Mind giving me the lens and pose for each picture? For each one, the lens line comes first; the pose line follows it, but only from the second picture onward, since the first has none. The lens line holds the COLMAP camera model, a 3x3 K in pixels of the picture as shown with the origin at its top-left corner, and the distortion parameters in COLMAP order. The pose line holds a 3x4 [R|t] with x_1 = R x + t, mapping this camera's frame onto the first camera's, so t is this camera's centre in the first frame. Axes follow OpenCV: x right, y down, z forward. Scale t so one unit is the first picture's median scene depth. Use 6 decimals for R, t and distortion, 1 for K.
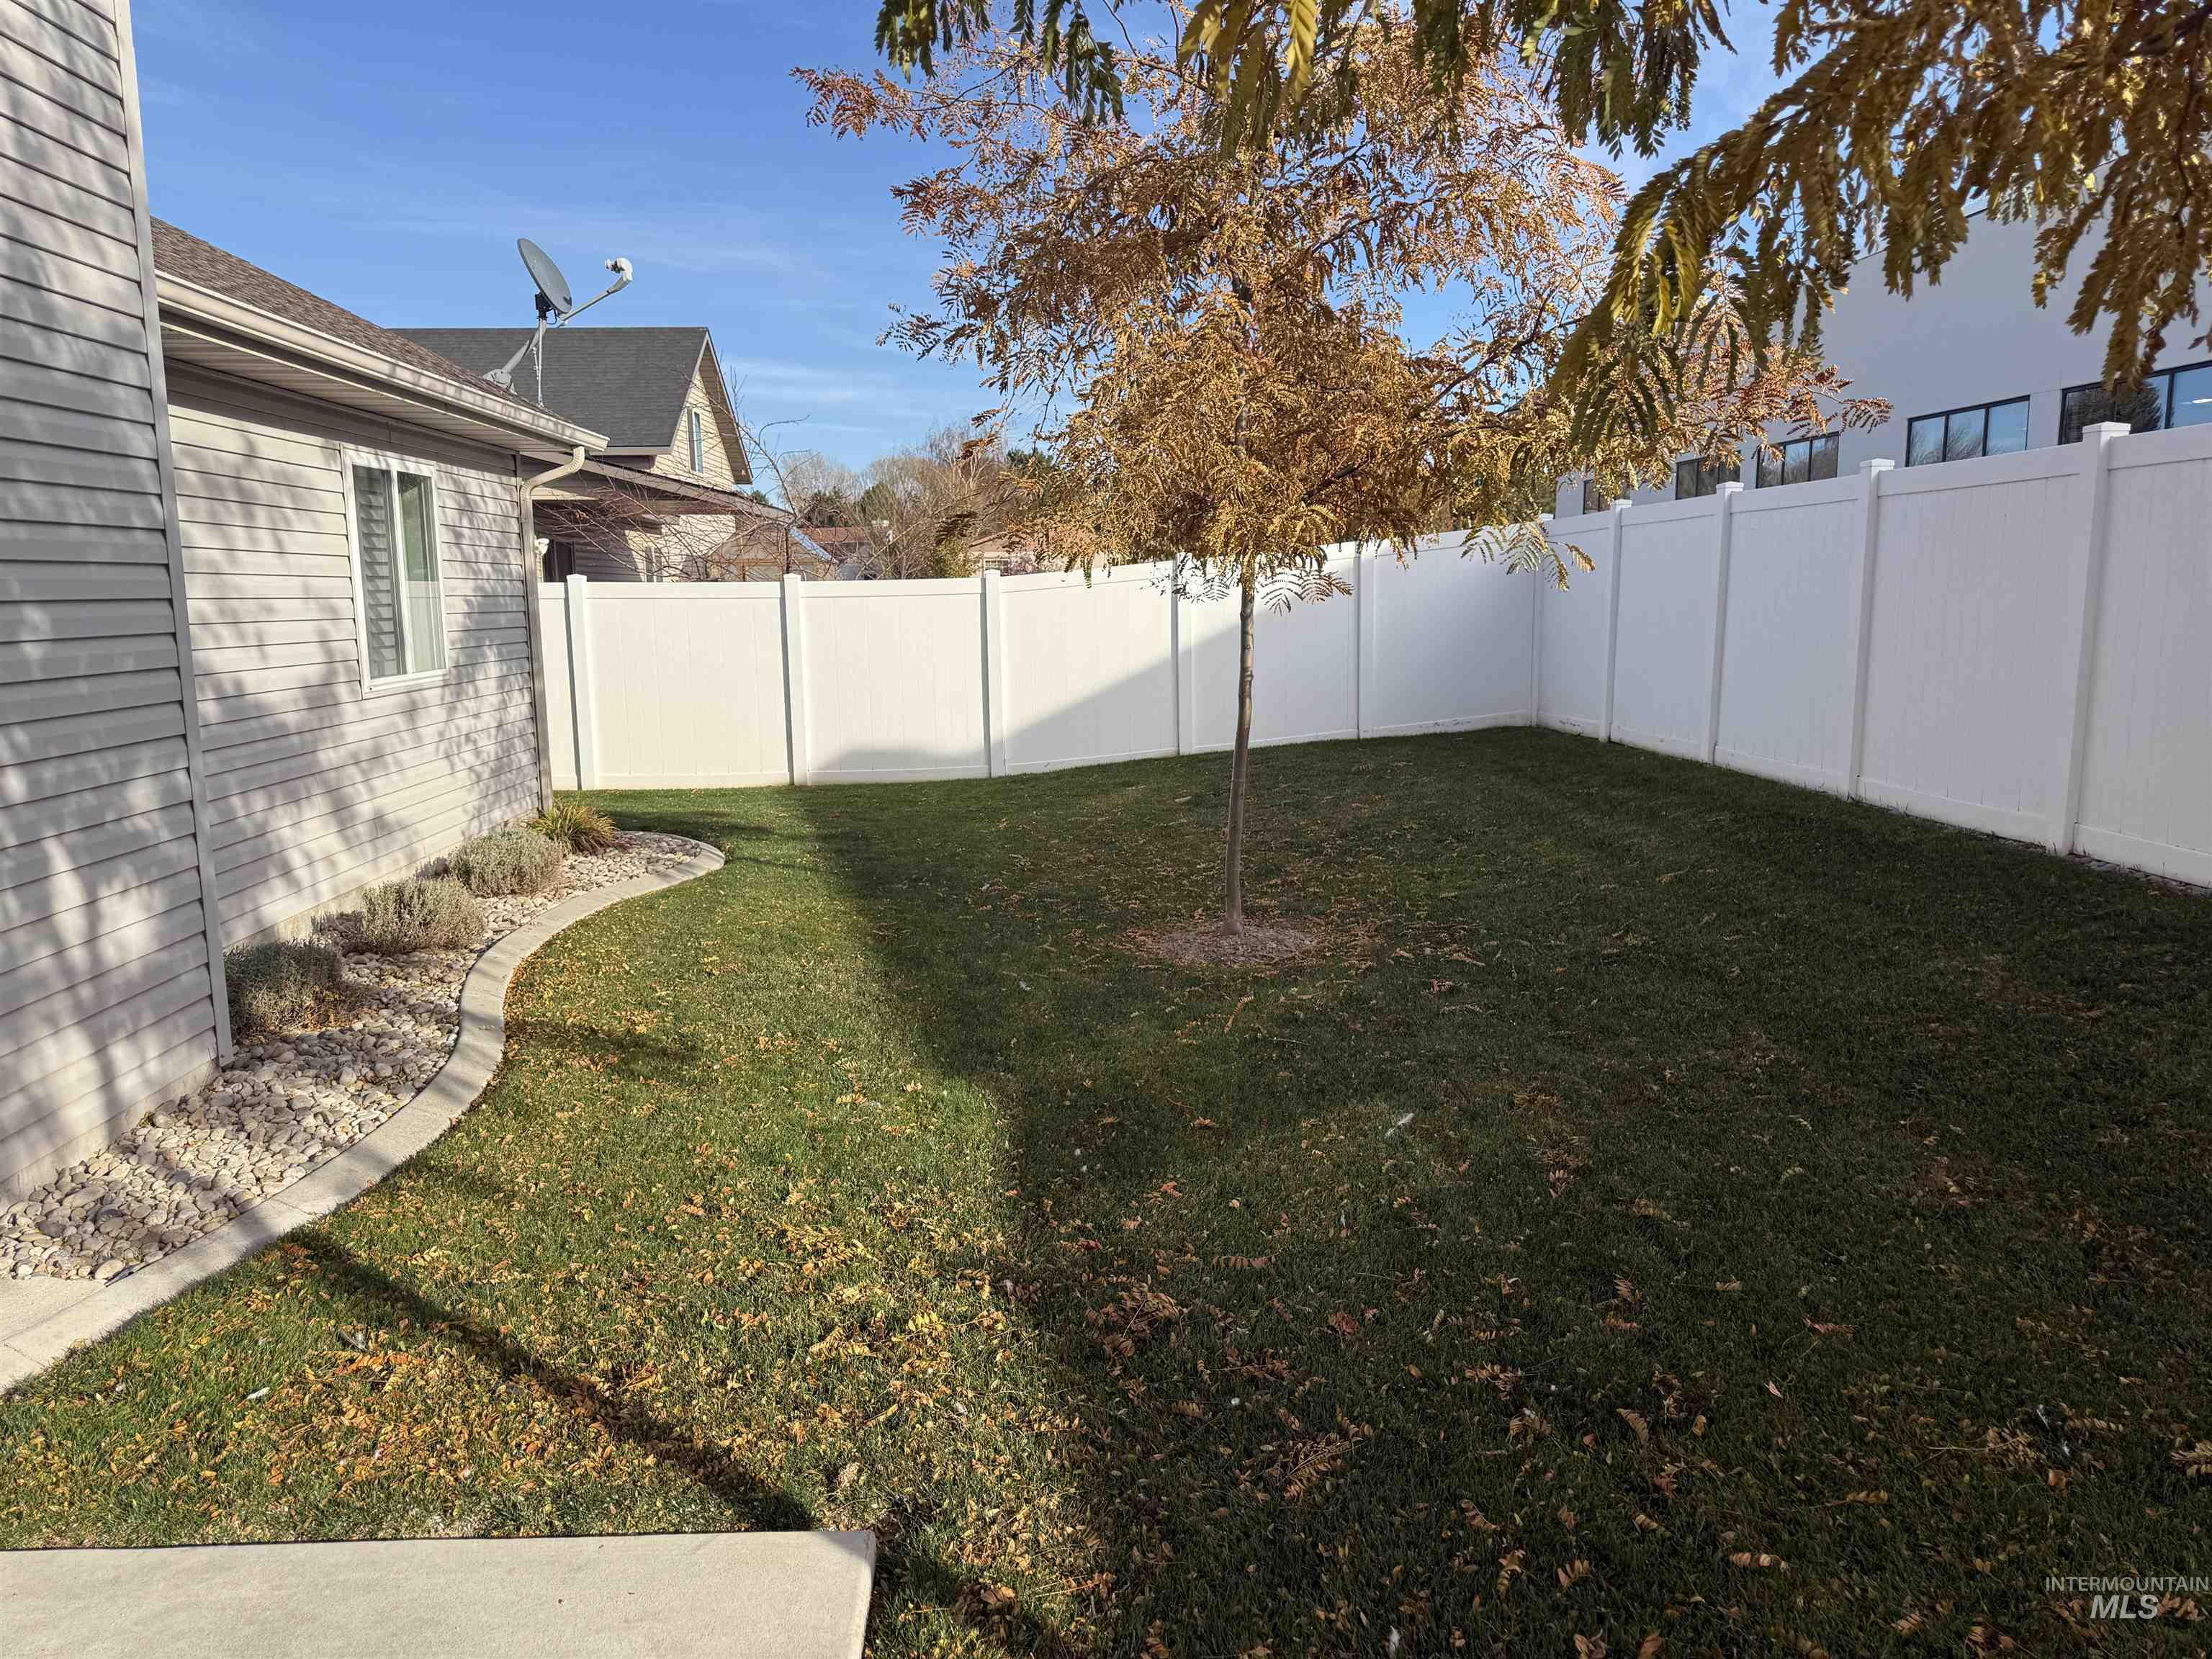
lens RADIAL K [[1501.8, 0, 1092.5], [0, 1501.8, 822.1], [0, 0, 1]] dist [0.033806, -0.003375]
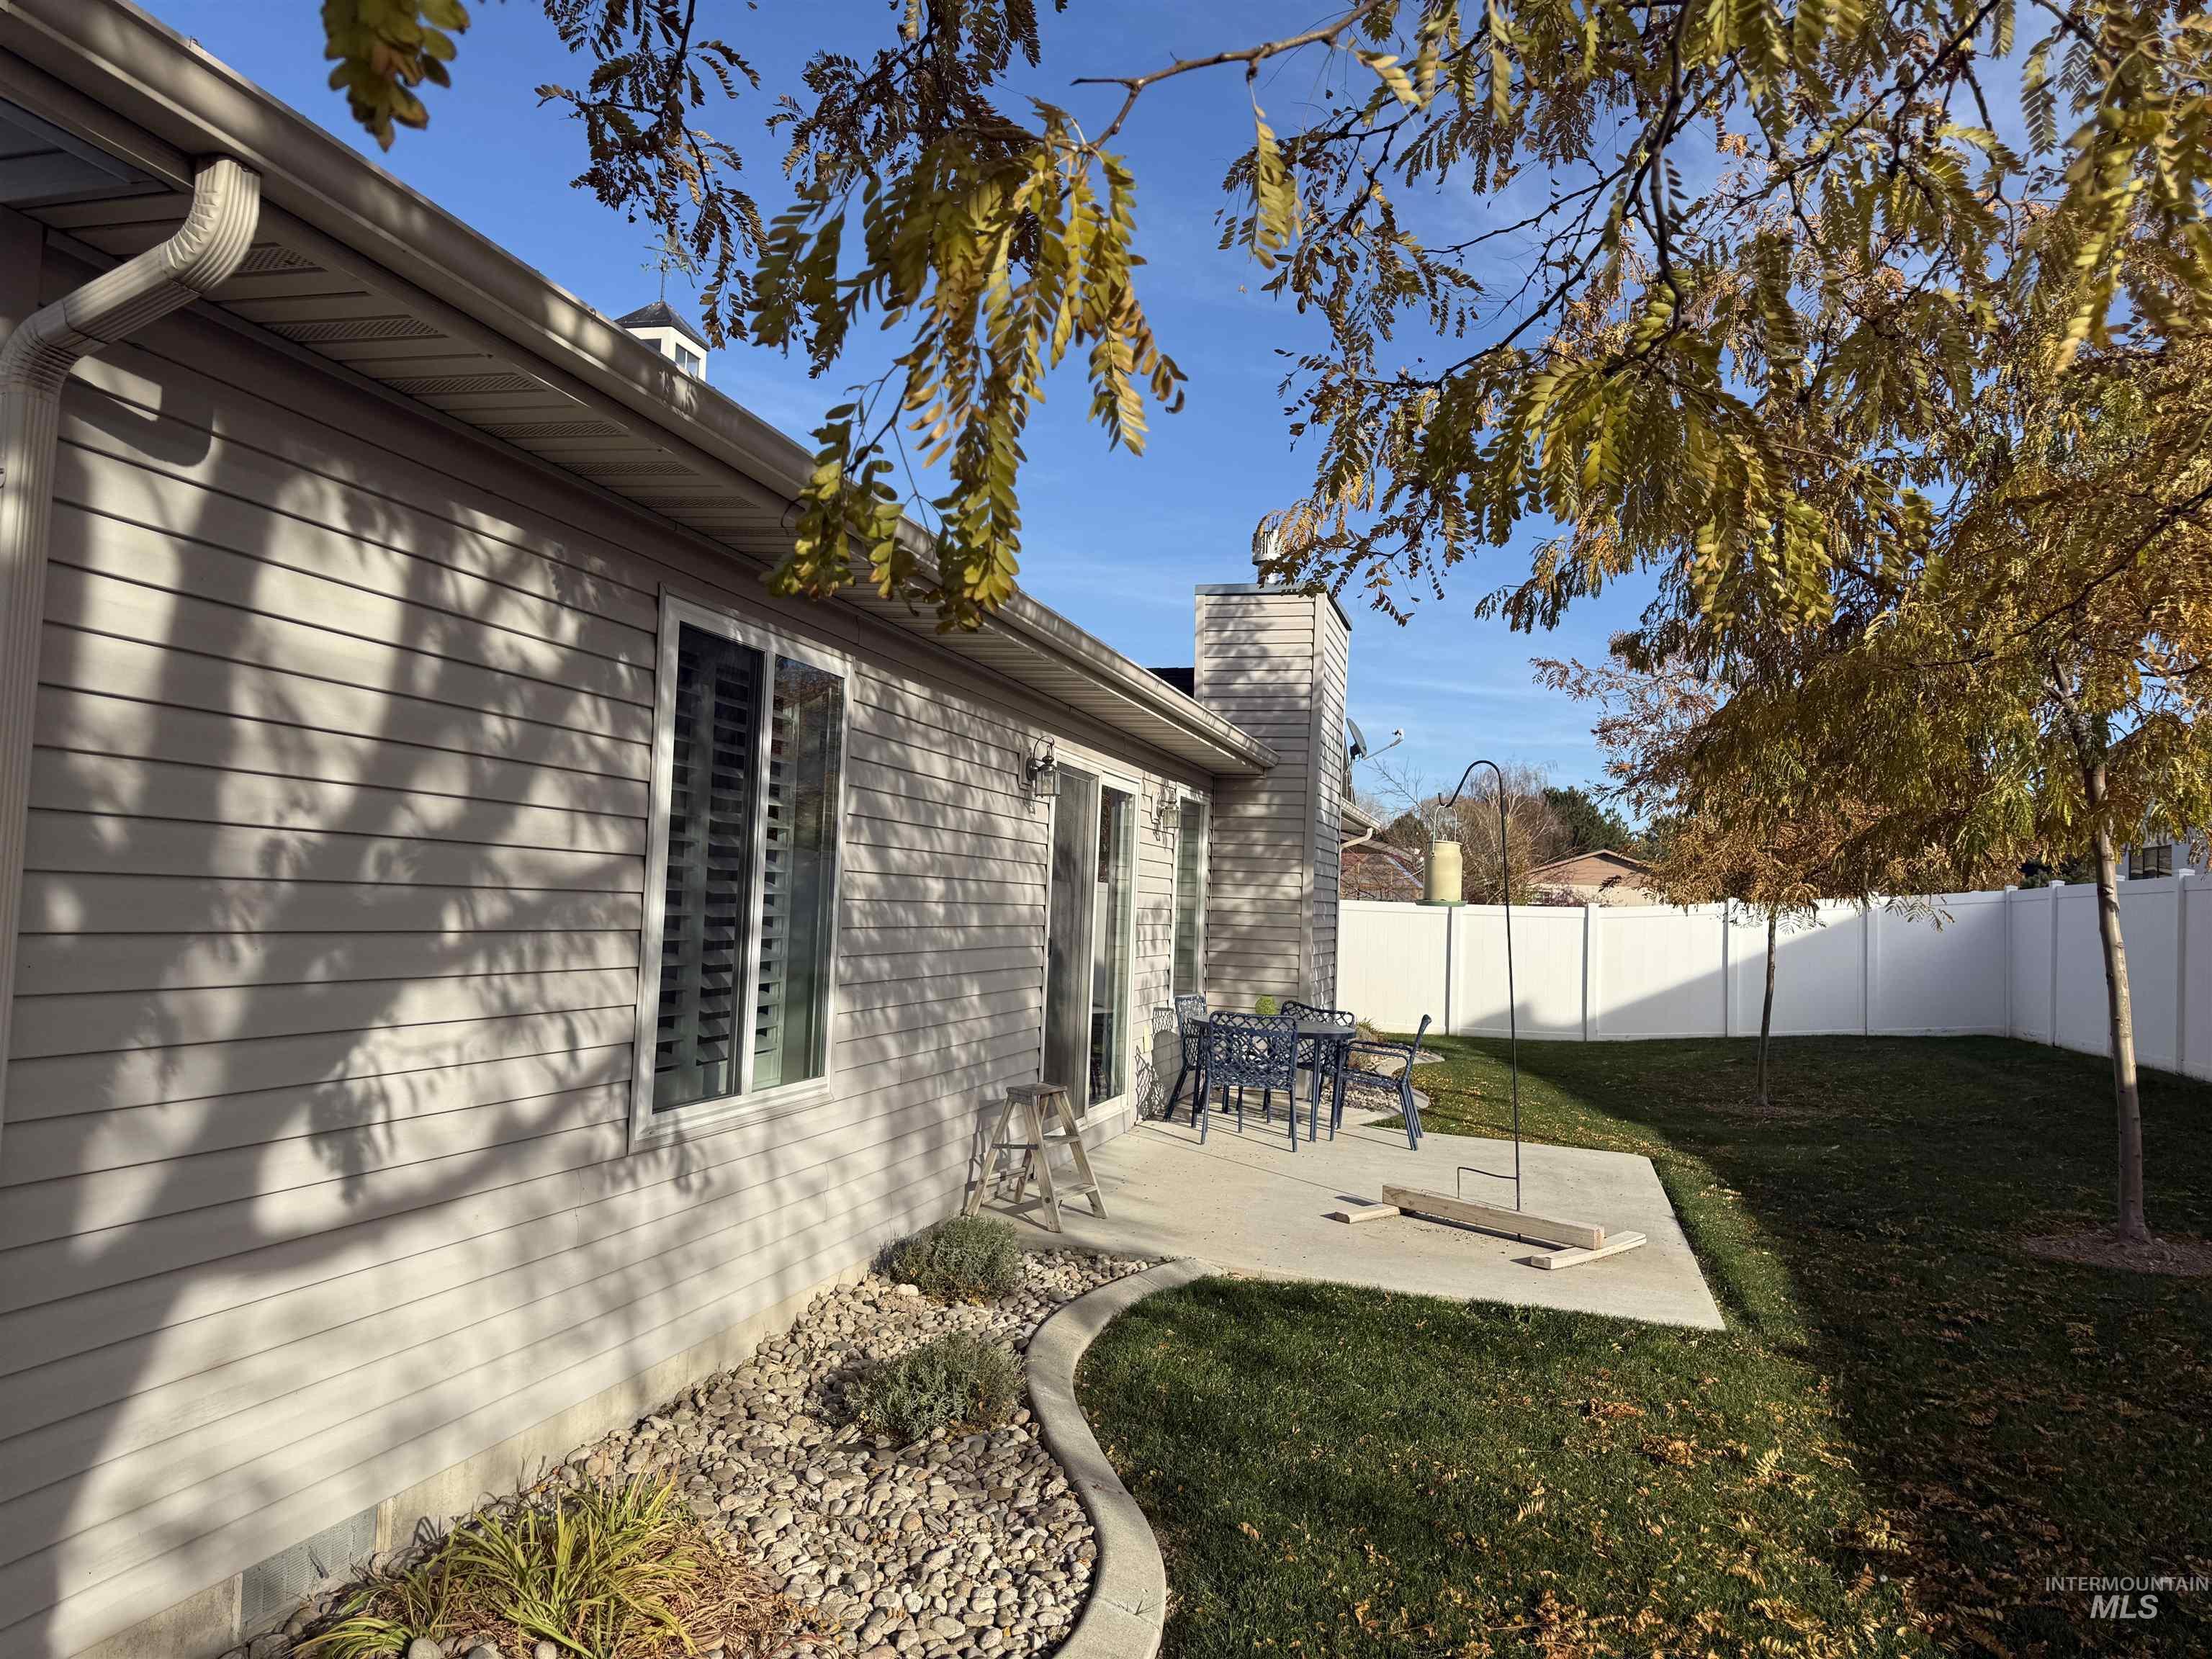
lens RADIAL K [[1501.8, 0, 1092.5], [0, 1501.8, 822.1], [0, 0, 1]] dist [0.033806, -0.003375]
pose [[0.943157, 0.034611, -0.330542, -0.049577], [-0.103835, 0.975463, -0.194141, 0.112224], [0.315712, 0.217427, 0.923608, -0.656682]]
